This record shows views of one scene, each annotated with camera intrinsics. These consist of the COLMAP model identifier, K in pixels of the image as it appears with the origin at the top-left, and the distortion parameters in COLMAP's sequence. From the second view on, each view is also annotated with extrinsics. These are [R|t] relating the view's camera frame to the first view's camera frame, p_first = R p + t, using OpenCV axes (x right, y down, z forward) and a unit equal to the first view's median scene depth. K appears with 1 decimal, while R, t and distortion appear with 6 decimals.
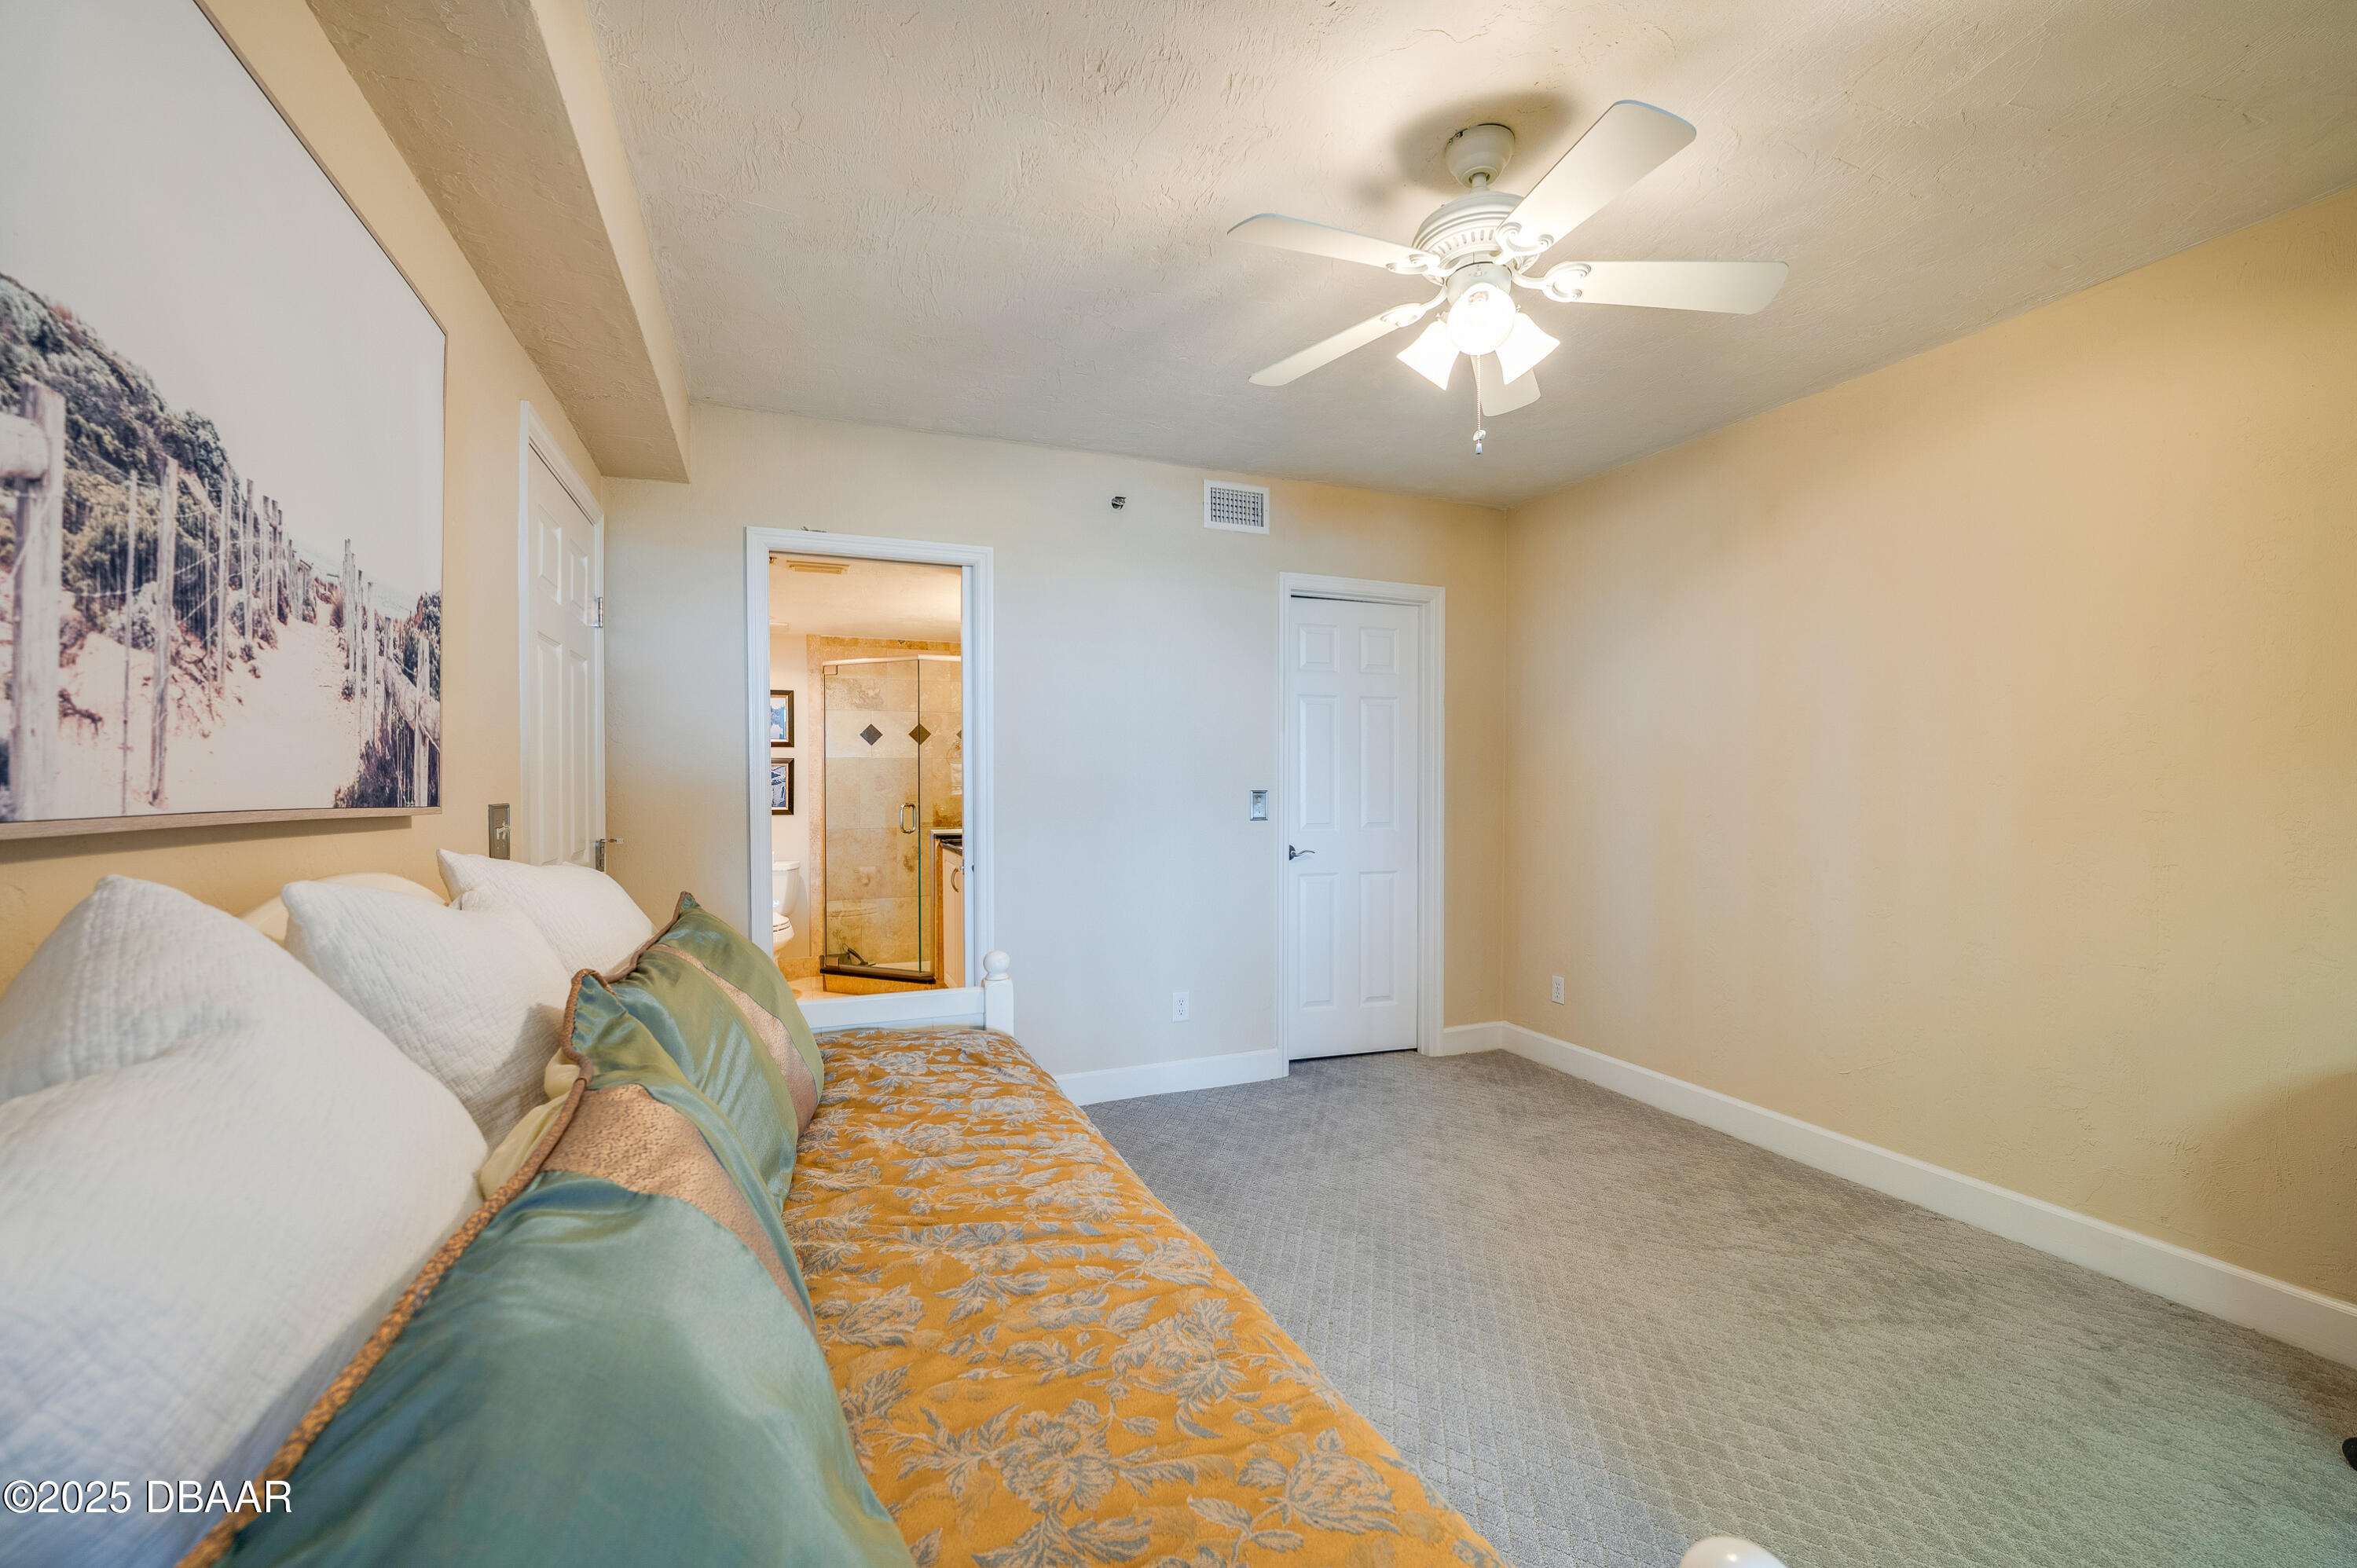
lens RADIAL K [[940.2, 0, 1188.3], [0, 940.2, 787.5], [0, 0, 1]] dist [-0.017994, 0.000379]
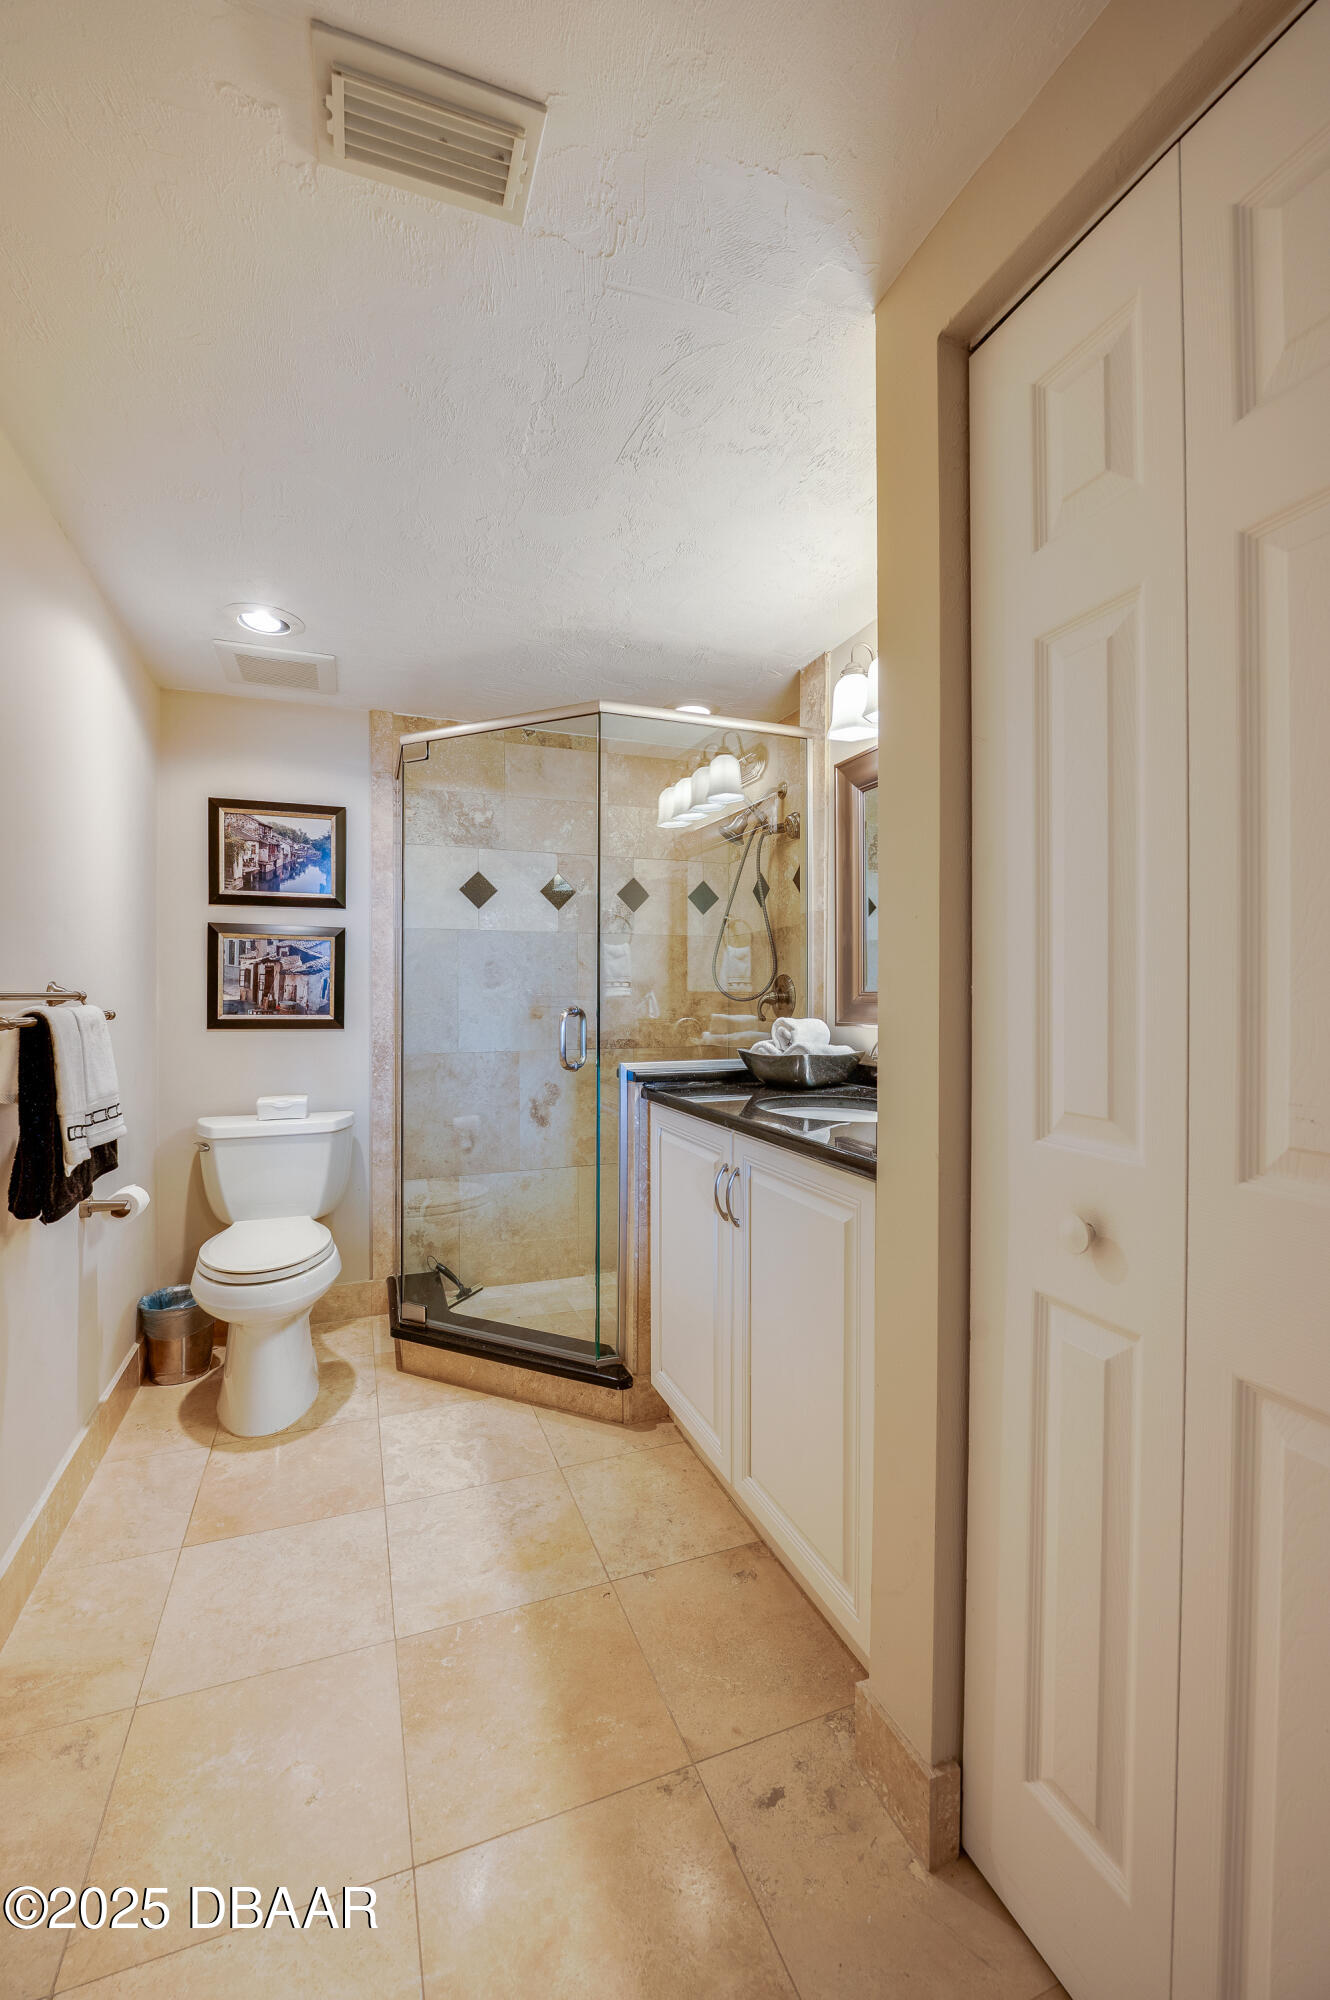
lens RADIAL K [[797.8, 0, 653.0], [0, 797.8, 995.4], [0, 0, 1]] dist [-0.017994, 0.000379]
pose [[0.999179, 0.004175, -0.040300, -0.213362], [-0.004473, 0.999963, -0.007289, 0.011603], [0.040269, 0.007463, 0.999161, 0.521951]]
